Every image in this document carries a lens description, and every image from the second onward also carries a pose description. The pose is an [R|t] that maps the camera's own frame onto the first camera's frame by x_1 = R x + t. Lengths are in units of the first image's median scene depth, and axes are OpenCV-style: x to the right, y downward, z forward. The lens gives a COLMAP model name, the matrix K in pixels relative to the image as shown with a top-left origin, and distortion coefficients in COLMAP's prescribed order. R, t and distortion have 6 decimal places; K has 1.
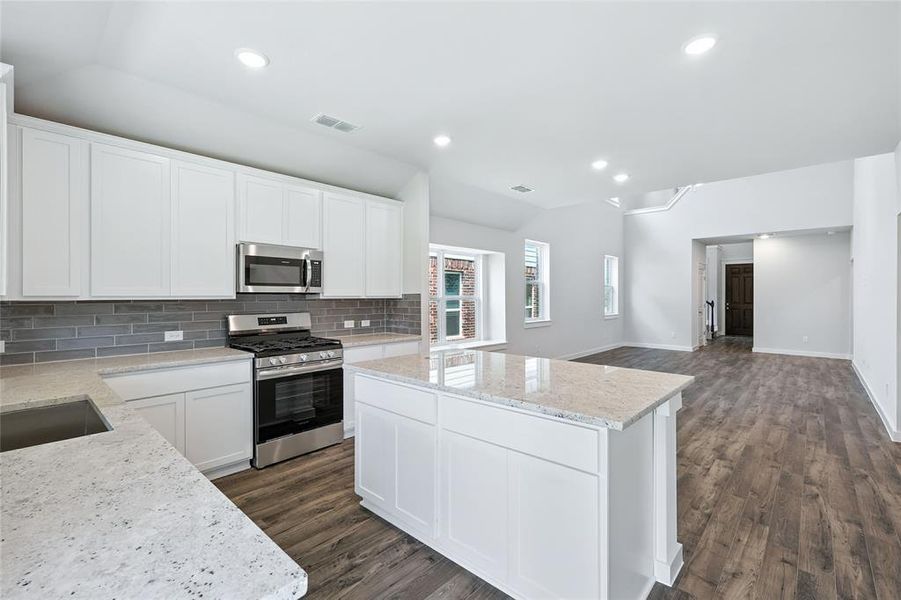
lens RADIAL K [[396.7, 0, 452.0], [0, 396.7, 297.5], [0, 0, 1]] dist [0.003608, -0.000165]
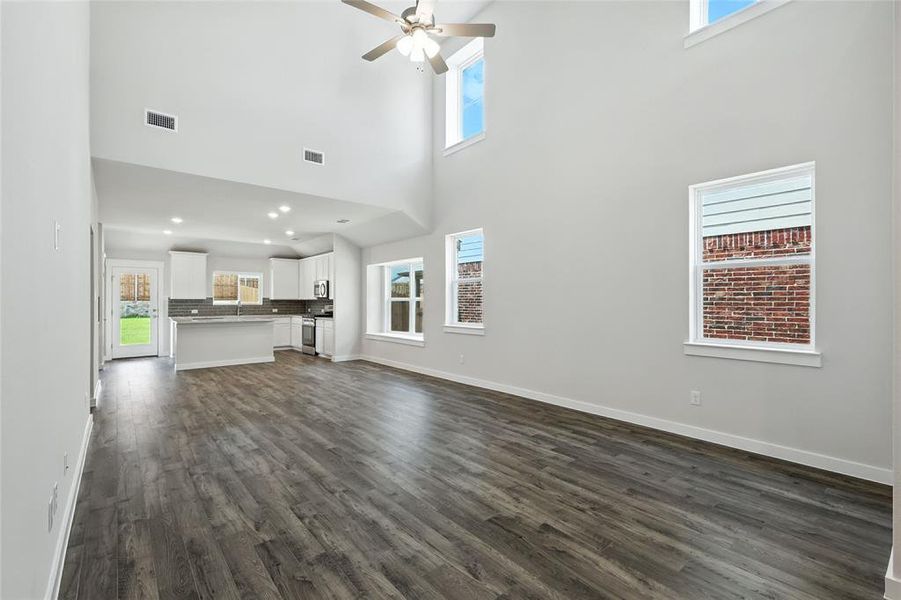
lens RADIAL K [[402.5, 0, 450.5], [0, 402.5, 300.0], [0, 0, 1]] dist [0.009728, 0.000154]
pose [[-0.141656, -0.002561, -0.989913, 1.871041], [-0.003761, 0.999991, -0.002049, 0.008103], [0.989909, 0.003432, -0.141665, 1.926350]]
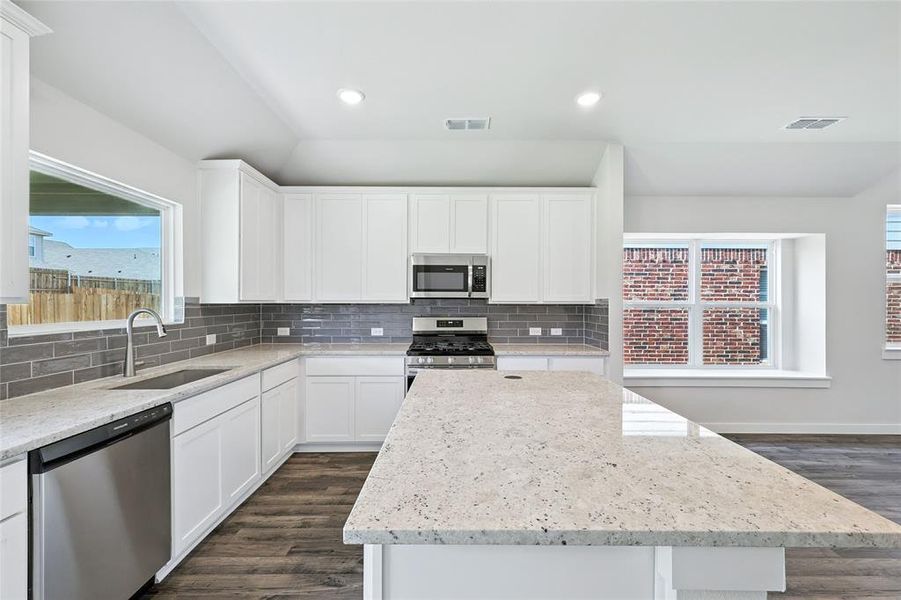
lens RADIAL K [[394.3, 0, 451.4], [0, 394.3, 303.9], [0, 0, 1]] dist [0.001083, 0.000047]
pose [[0.677078, 0.009031, -0.735856, 0.302917], [-0.006902, 0.999959, 0.005921, -0.001867], [0.735879, 0.001070, 0.677113, 0.240689]]
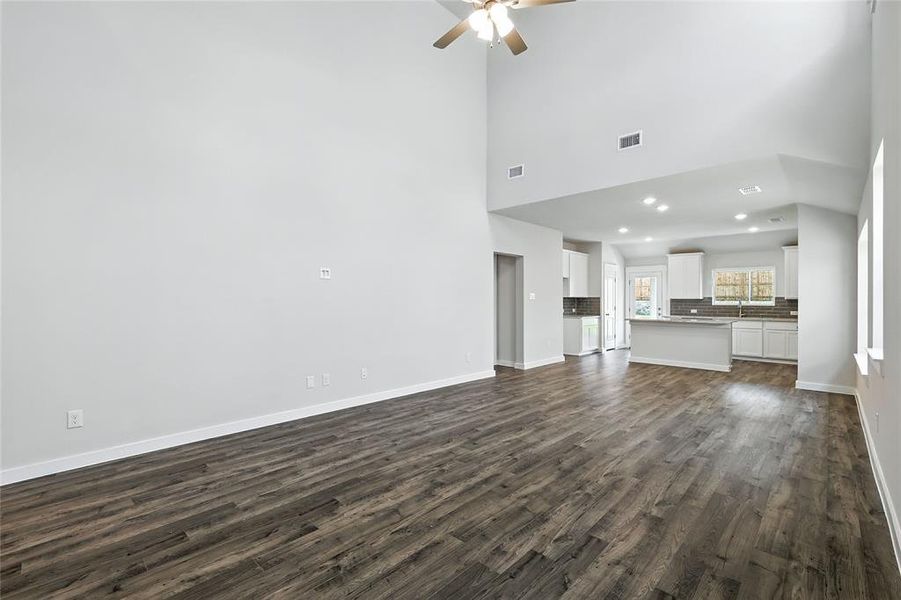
lens RADIAL K [[393.6, 0, 447.7], [0, 393.6, 301.2], [0, 0, 1]] dist [0.001177, 0.000093]
pose [[-0.999399, -0.002474, 0.034562, 1.119364], [-0.002302, 0.999985, 0.005028, 0.008957], [-0.034574, 0.004946, -0.999390, 2.485808]]
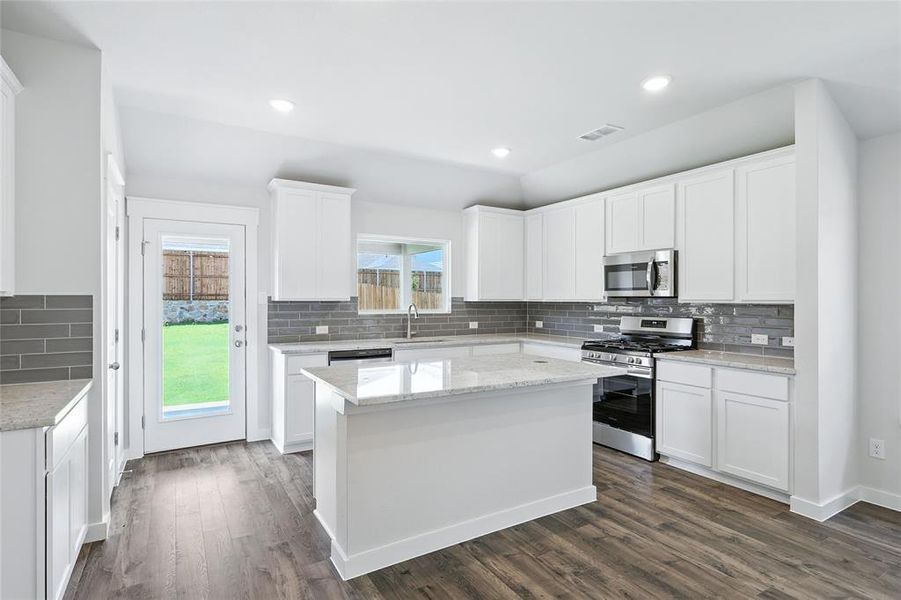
lens RADIAL K [[464.6, 0, 450.5], [0, 464.6, 300.0], [0, 0, 1]] dist [0.005449, 0.000155]
pose [[-0.286910, 0.001118, -0.957957, 0.748769], [-0.004832, 0.999985, 0.002615, -0.002672], [0.957945, 0.005379, -0.286900, 0.742661]]
